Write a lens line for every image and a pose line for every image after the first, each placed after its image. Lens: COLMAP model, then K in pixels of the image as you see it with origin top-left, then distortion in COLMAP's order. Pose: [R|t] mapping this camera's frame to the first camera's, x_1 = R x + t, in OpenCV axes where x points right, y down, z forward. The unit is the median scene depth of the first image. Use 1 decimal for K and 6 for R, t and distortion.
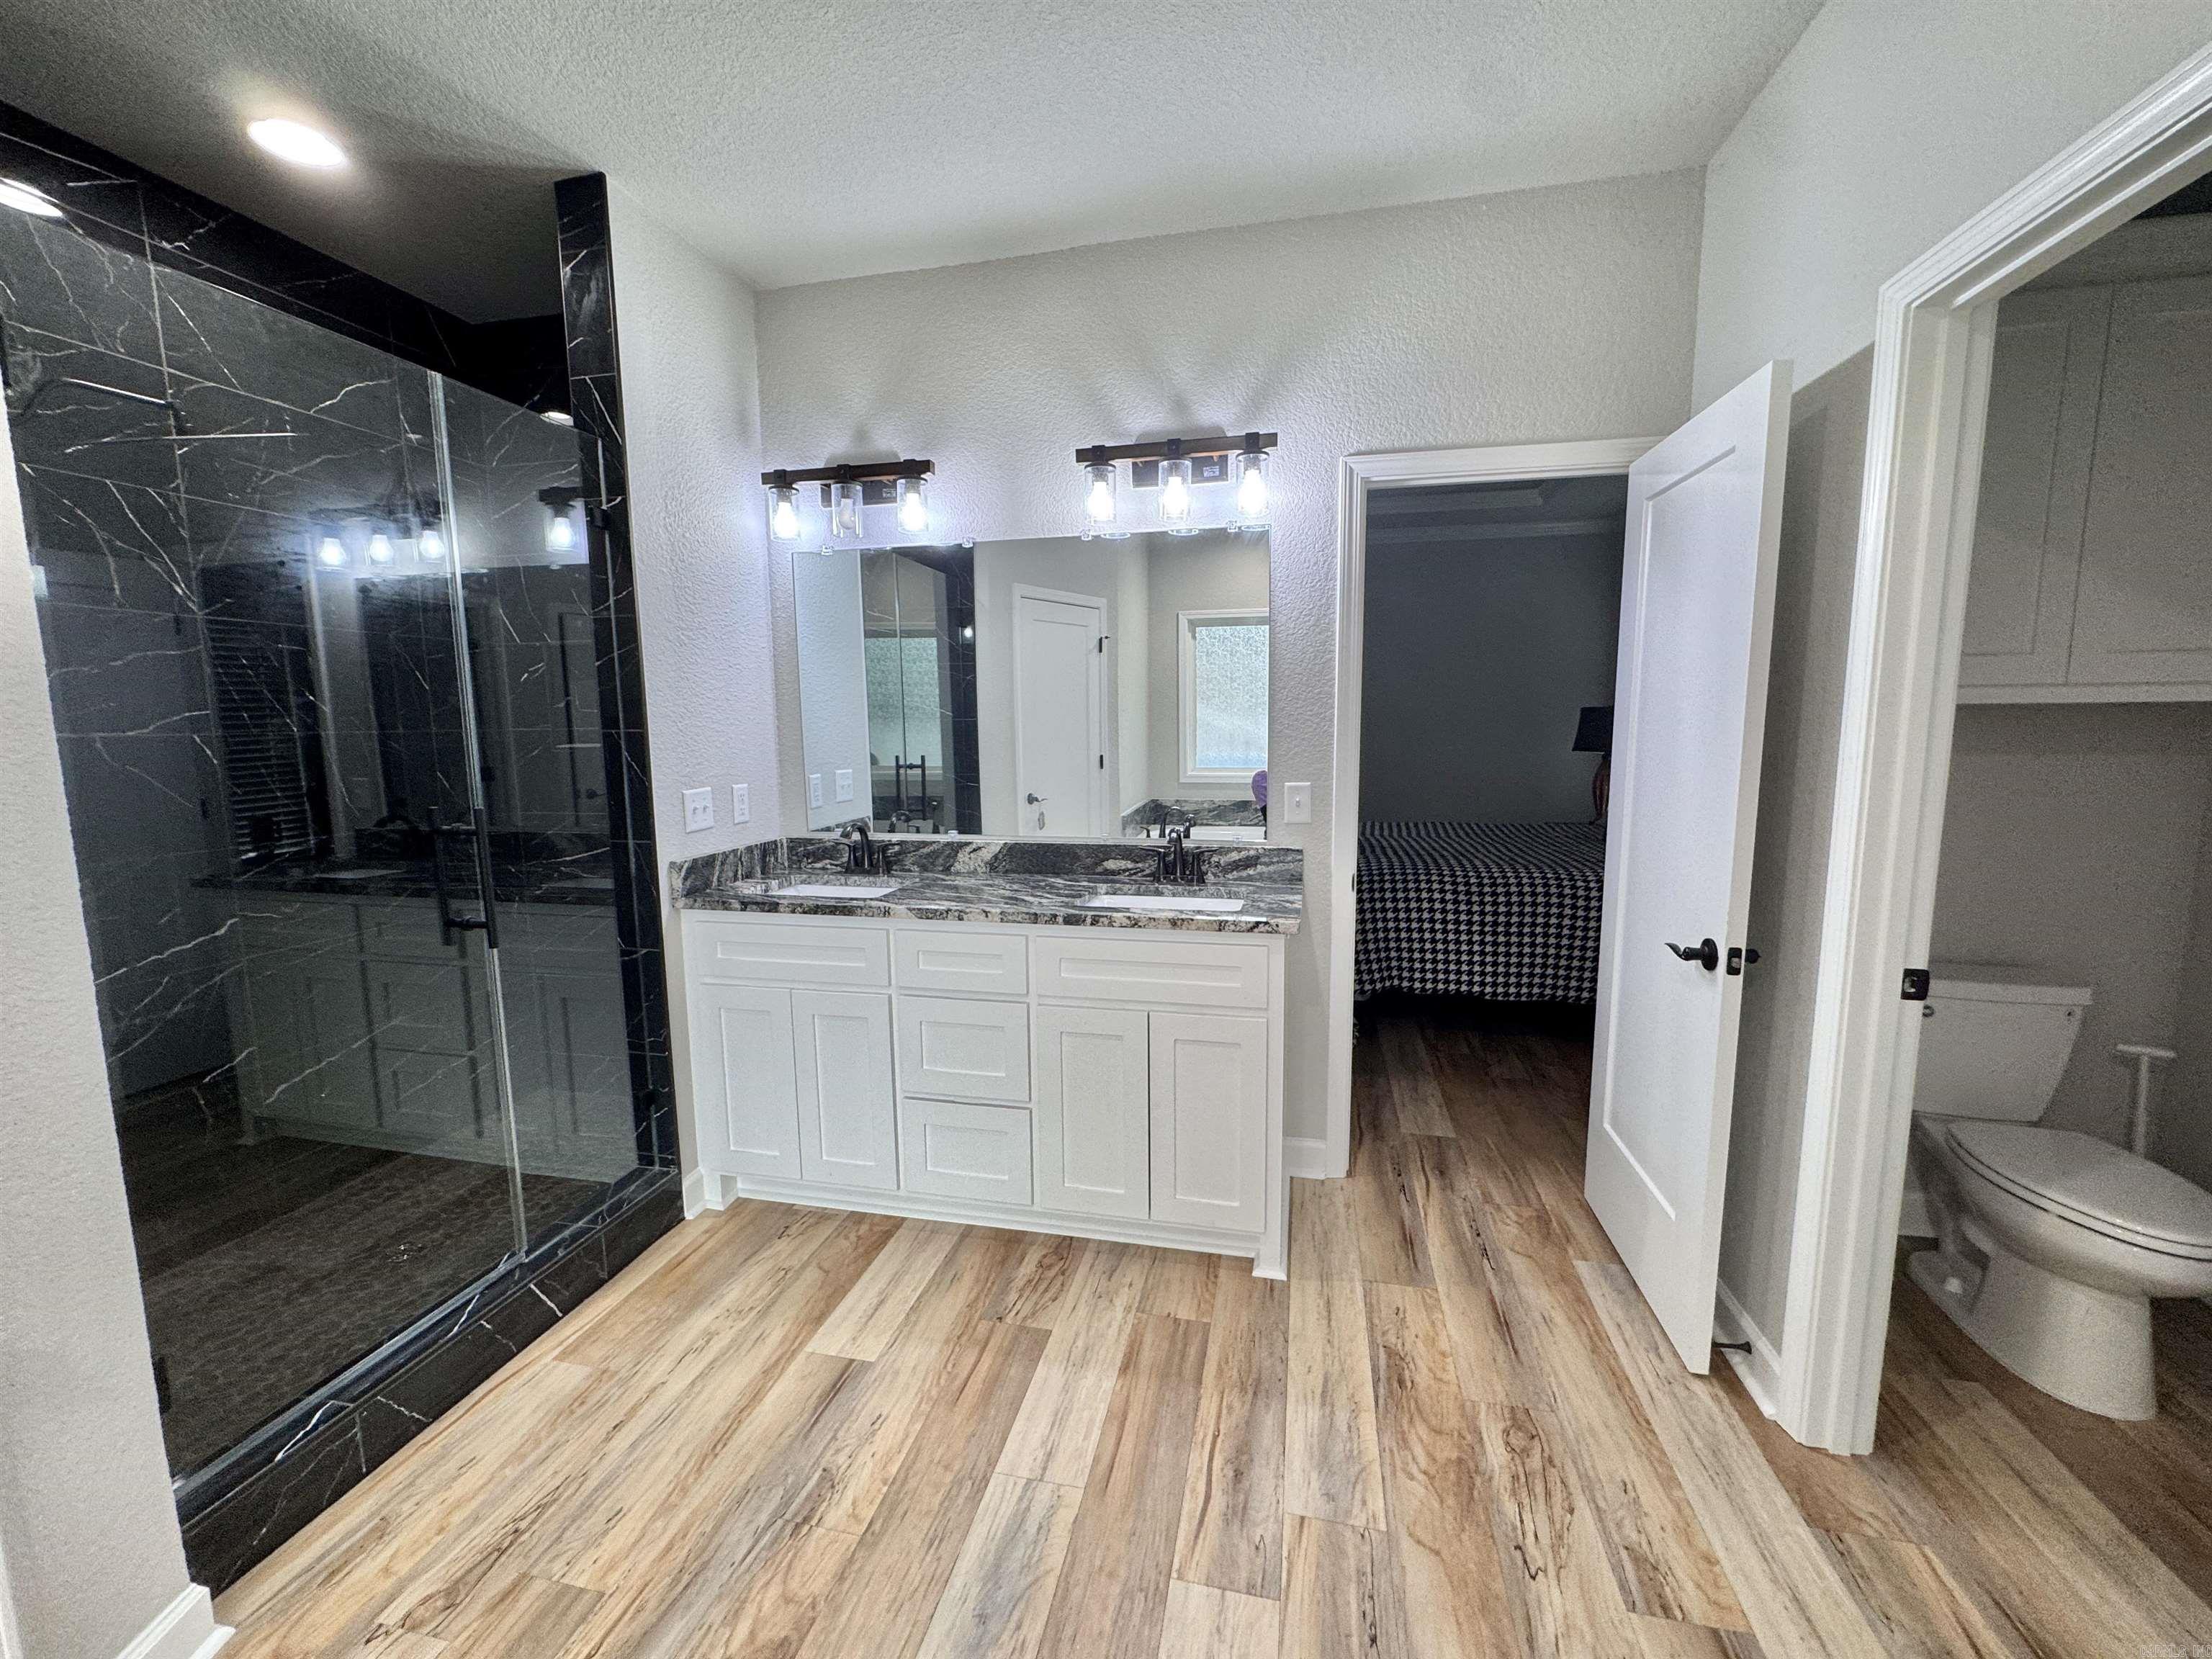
lens RADIAL K [[886.2, 0, 1106.0], [0, 886.2, 829.5], [0, 0, 1]] dist [-0.003798, 0.000297]
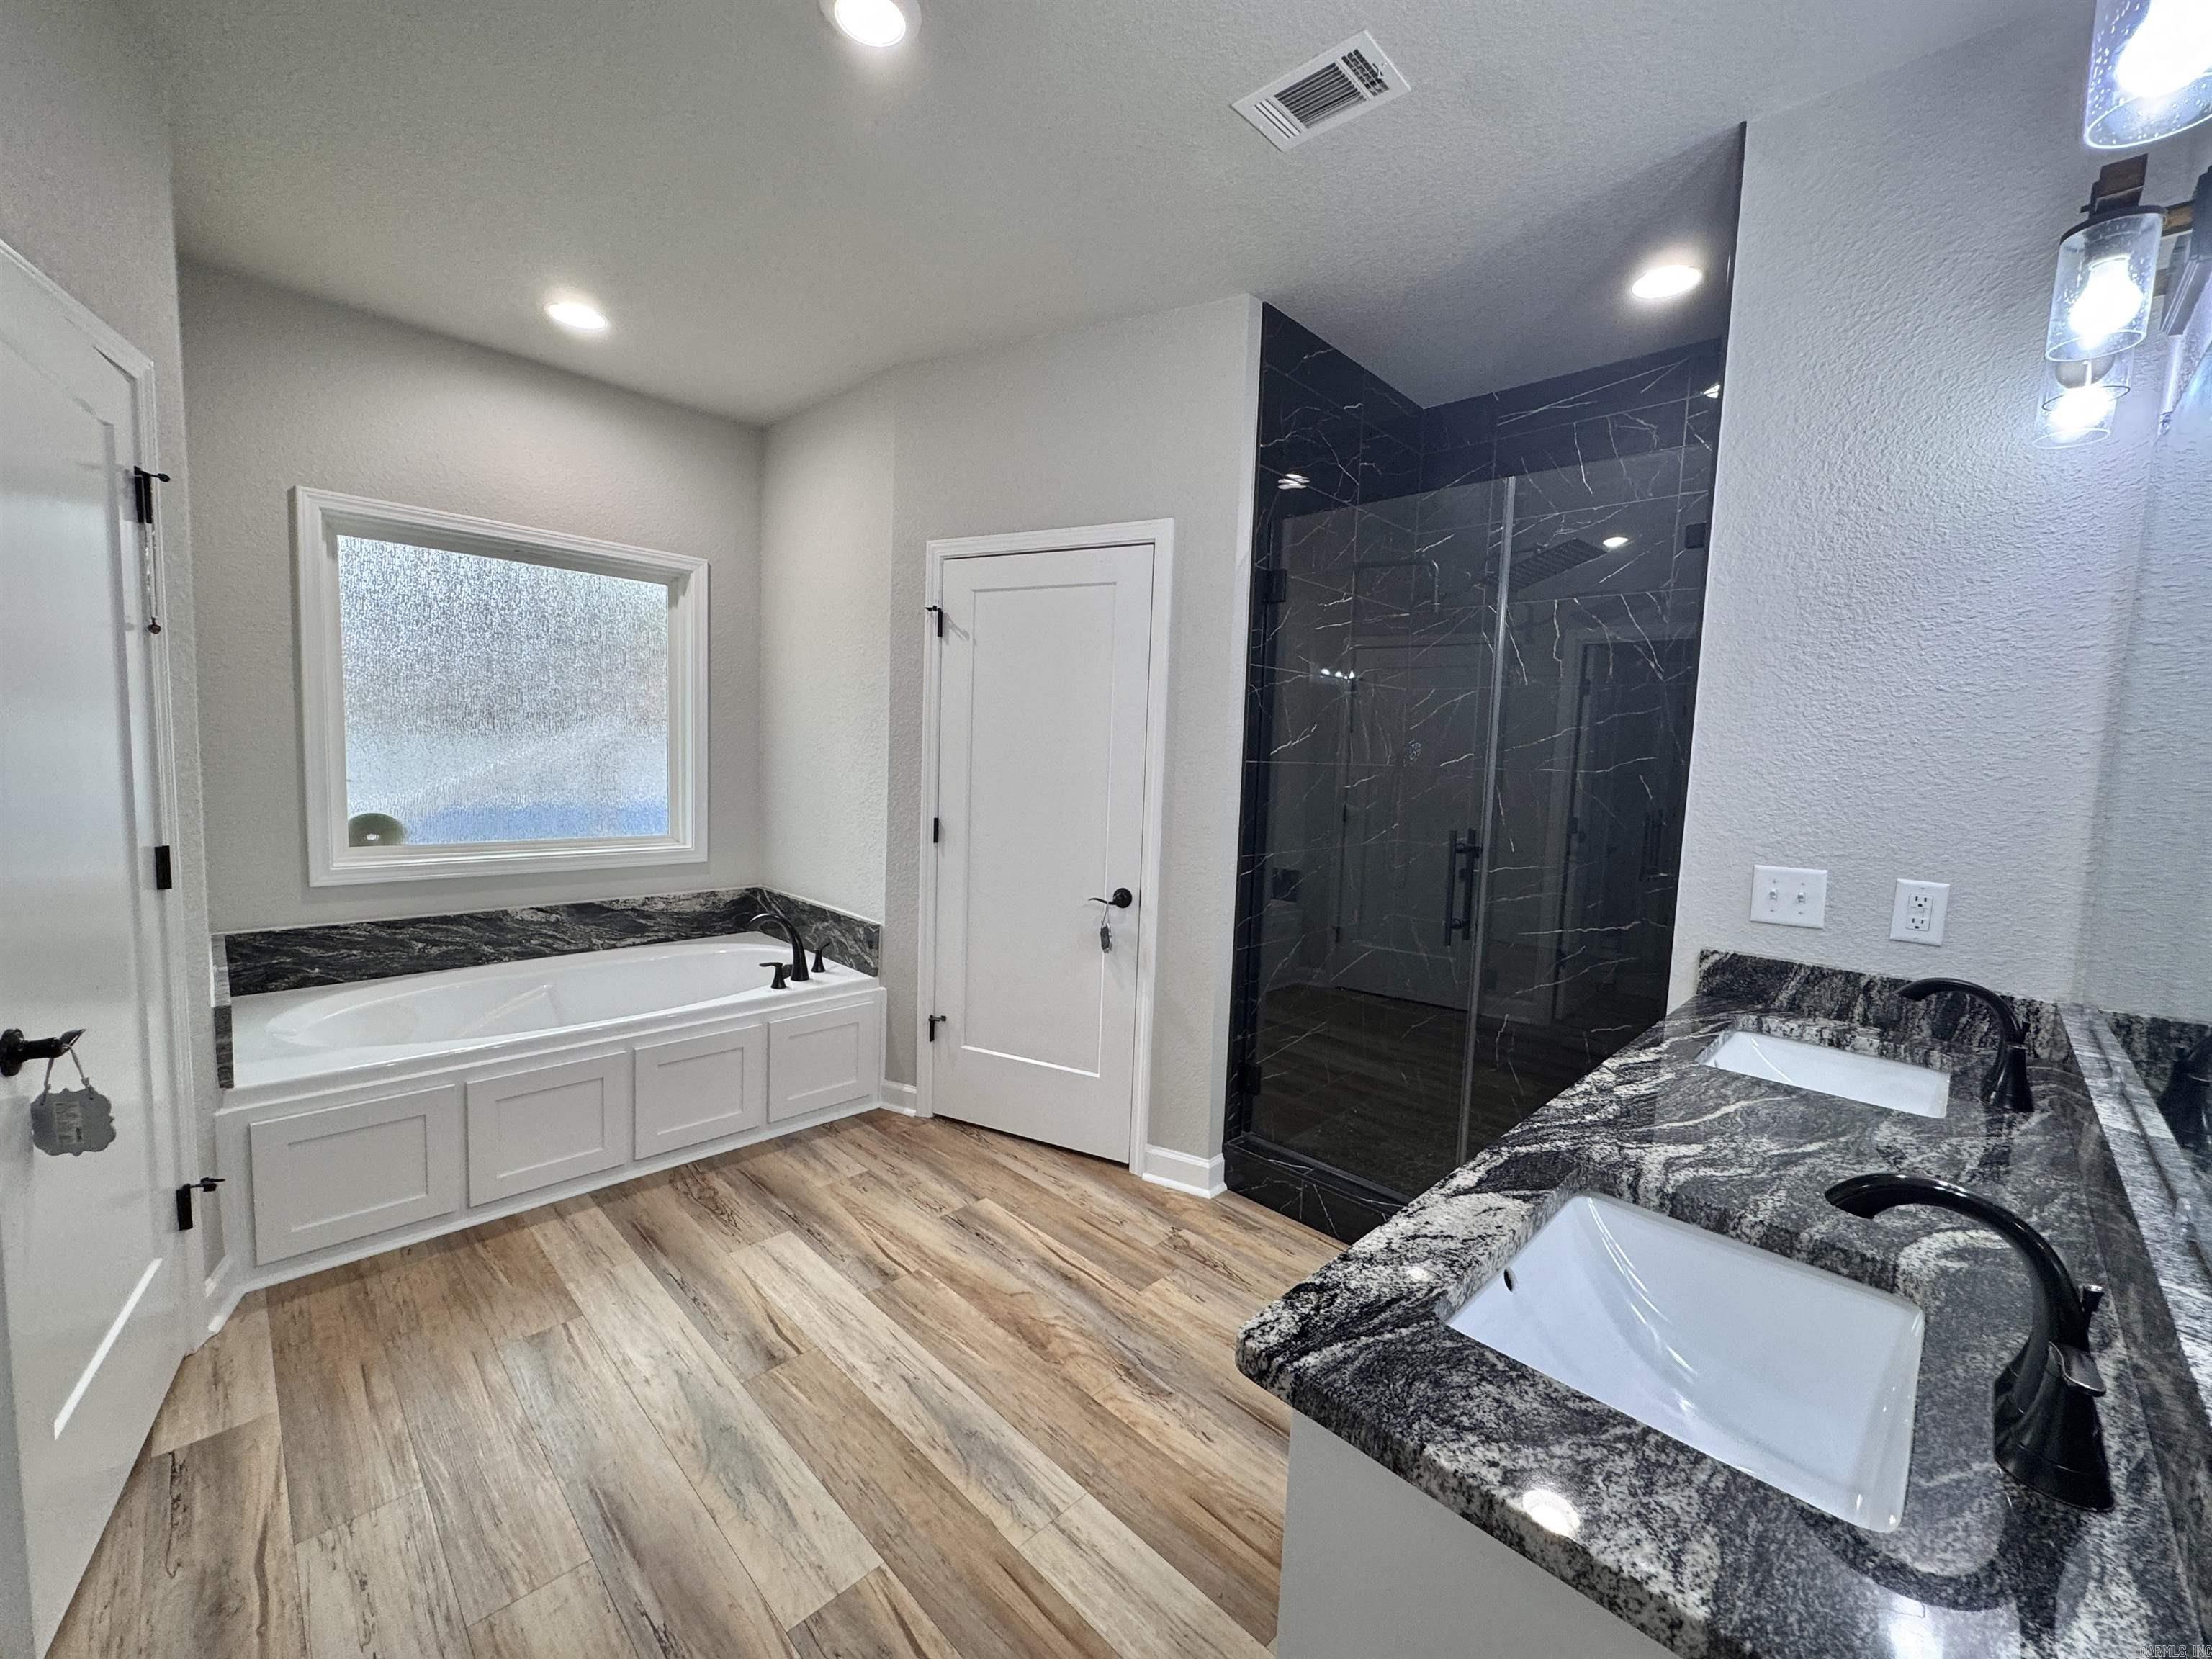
lens RADIAL K [[886.2, 0, 1106.0], [0, 886.2, 829.5], [0, 0, 1]] dist [-0.003798, 0.000297]
pose [[-0.528820, 0.065281, -0.846220, 0.617930], [-0.137067, 0.977381, 0.161055, -0.164192], [0.837593, 0.201157, -0.507911, 1.277015]]
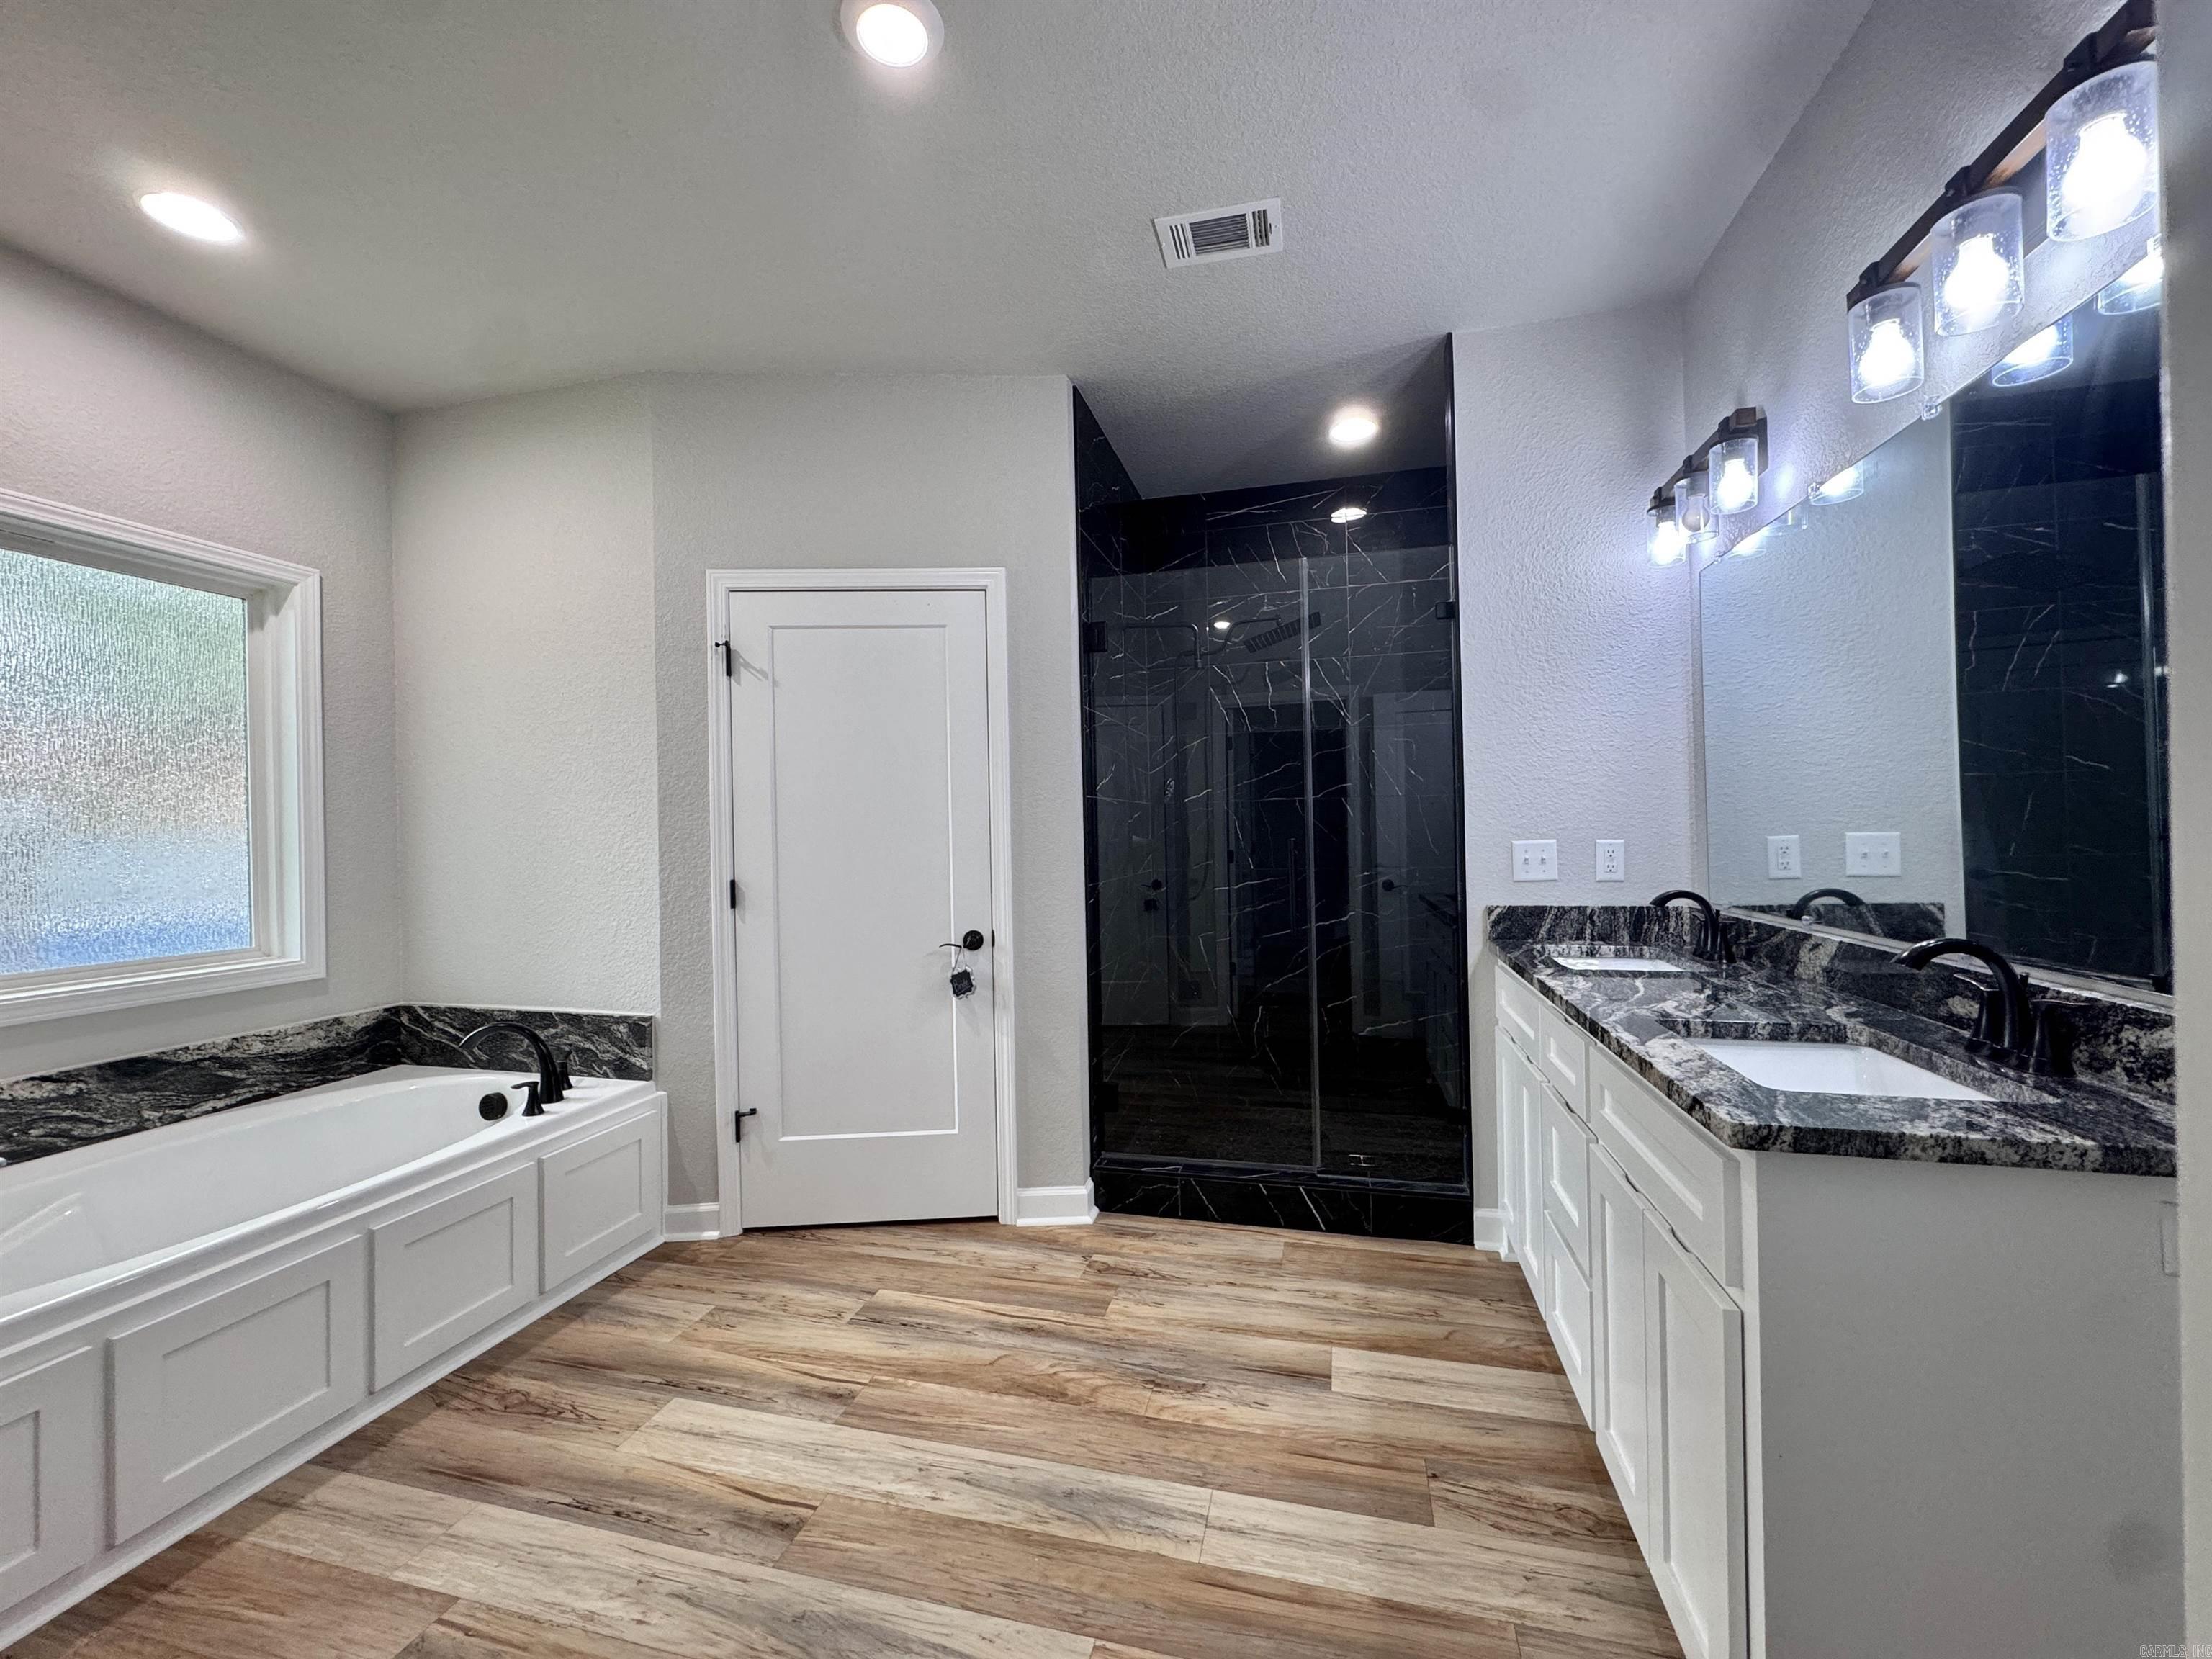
lens RADIAL K [[886.2, 0, 1106.0], [0, 886.2, 829.5], [0, 0, 1]] dist [-0.003798, 0.000297]
pose [[-0.032811, 0.008807, -0.999423, 0.825182], [-0.103513, 0.994554, 0.012163, -0.027505], [0.994087, 0.103853, -0.031720, 0.770460]]
